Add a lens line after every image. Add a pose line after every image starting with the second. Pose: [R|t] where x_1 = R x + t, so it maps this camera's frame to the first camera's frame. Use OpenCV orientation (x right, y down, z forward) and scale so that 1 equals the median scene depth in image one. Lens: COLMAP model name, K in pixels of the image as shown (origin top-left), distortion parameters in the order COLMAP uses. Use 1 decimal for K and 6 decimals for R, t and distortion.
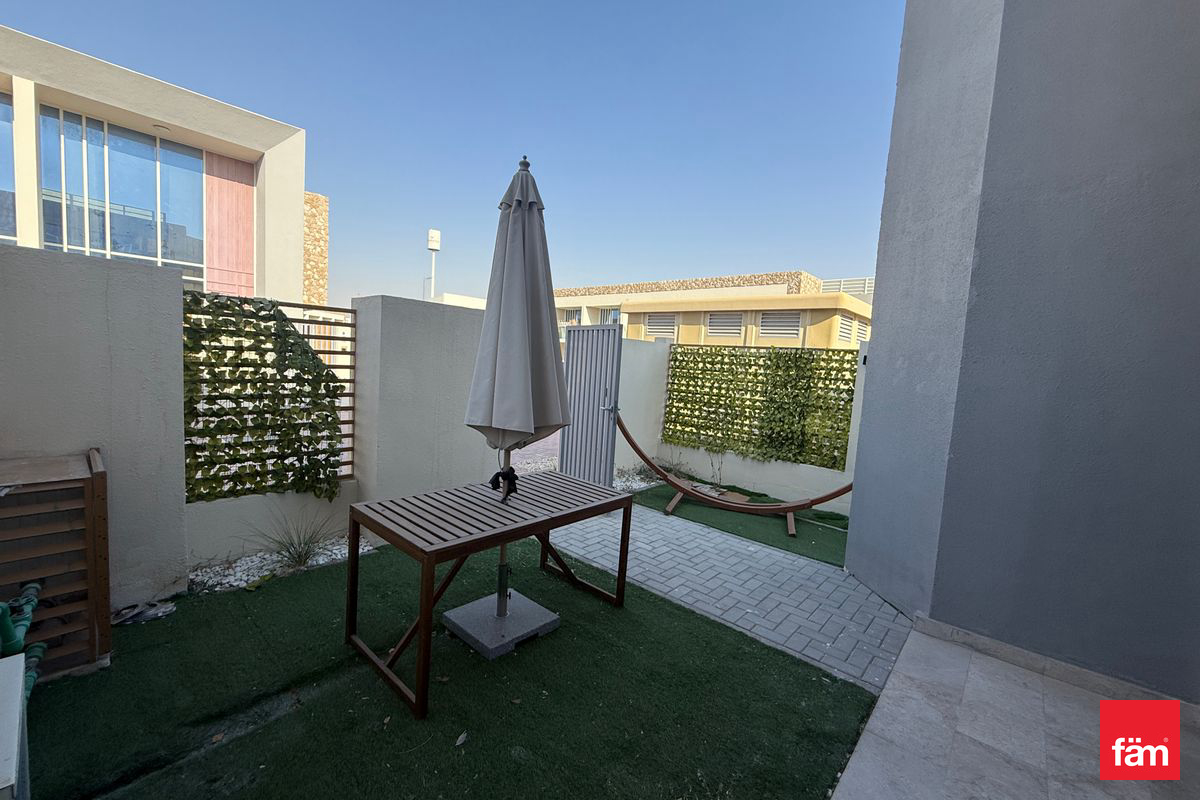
lens RADIAL K [[479.4, 0, 596.6], [0, 479.4, 397.9], [0, 0, 1]] dist [-0.001526, 0.000763]
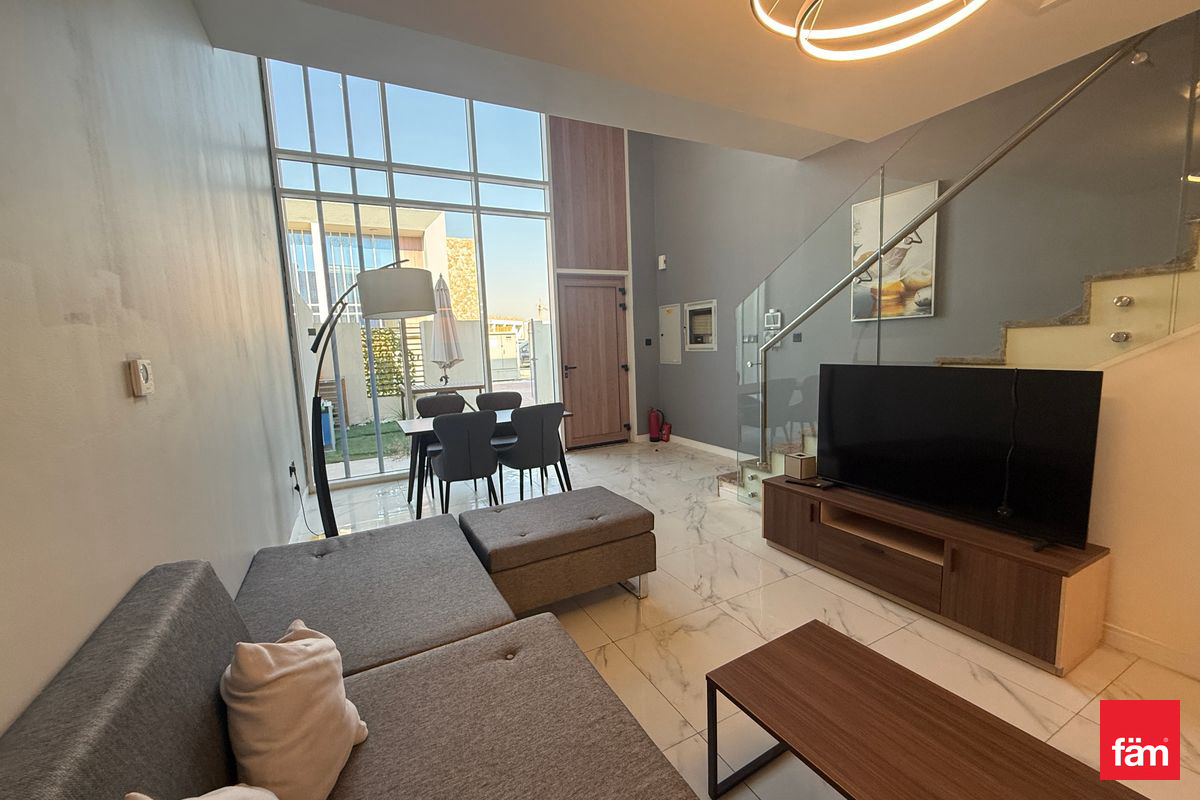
lens RADIAL K [[479.4, 0, 593.9], [0, 479.4, 398.6], [0, 0, 1]] dist [-0.001526, 0.000763]
pose [[0.931116, -0.058348, -0.360026, 1.486271], [0.069413, 0.997428, 0.017868, 0.256346], [0.358058, -0.041627, 0.932771, -1.260199]]
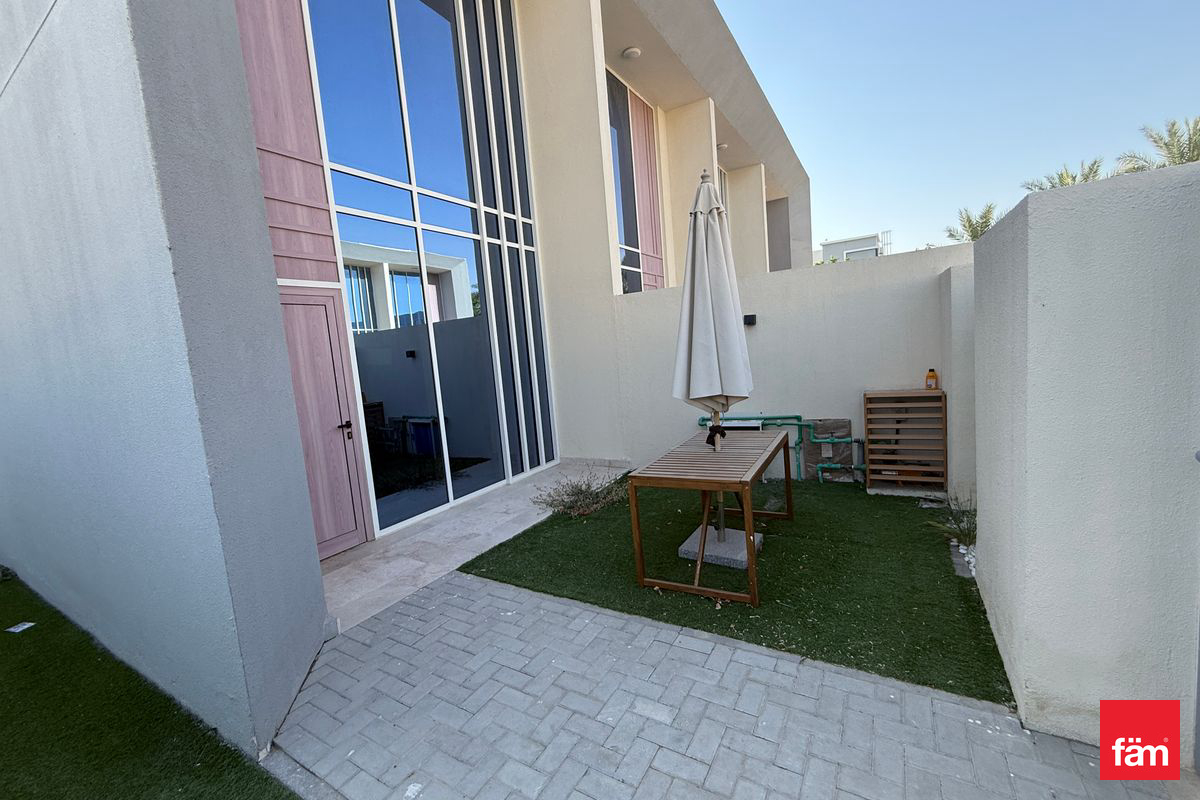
lens RADIAL K [[479.4, 0, 595.3], [0, 479.4, 397.0], [0, 0, 1]] dist [-0.001526, 0.000763]
pose [[-0.982064, 0.040529, -0.184138, 0.298730], [0.009026, 0.985610, 0.168795, -0.122609], [0.188329, 0.164106, -0.968298, 1.799374]]
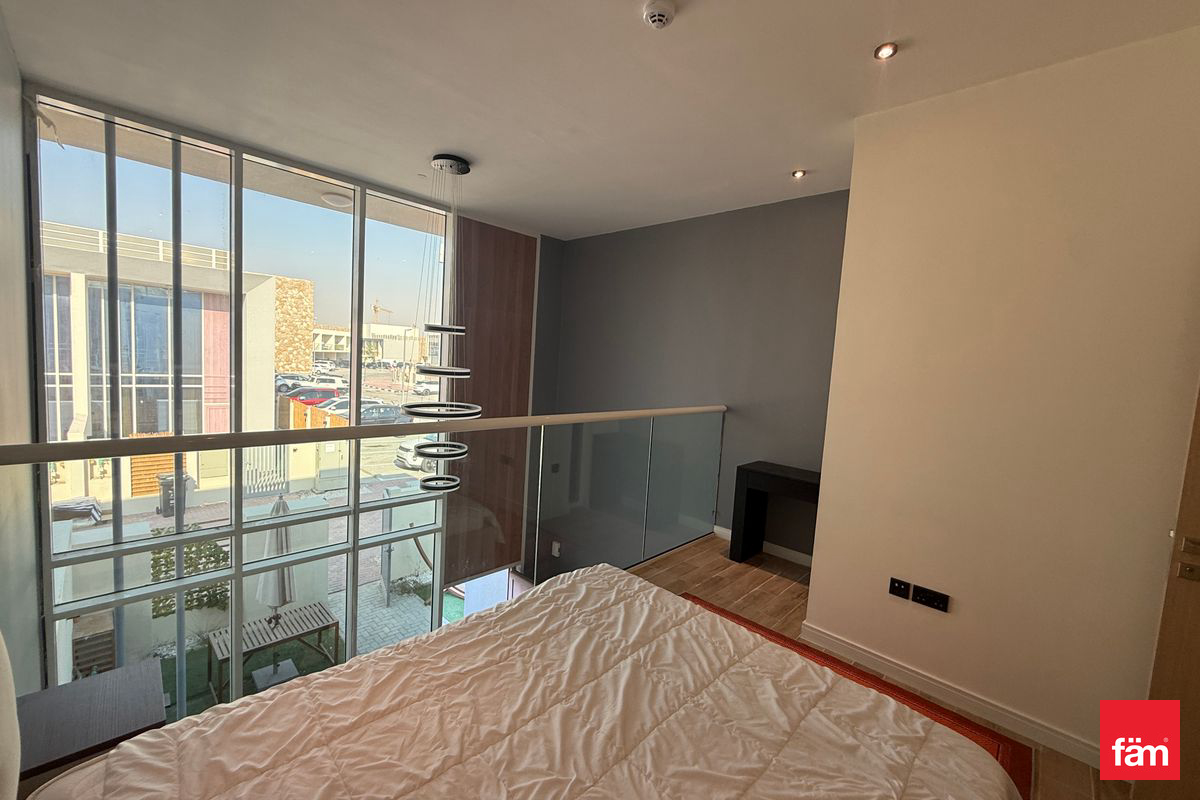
lens RADIAL K [[479.4, 0, 594.6], [0, 479.4, 399.5], [0, 0, 1]] dist [-0.001526, 0.000763]
pose [[0.999282, 0.004967, -0.037554, 1.295070], [-0.005052, 0.999985, -0.002181, -0.809651], [0.037543, 0.002369, 0.999292, -1.187229]]
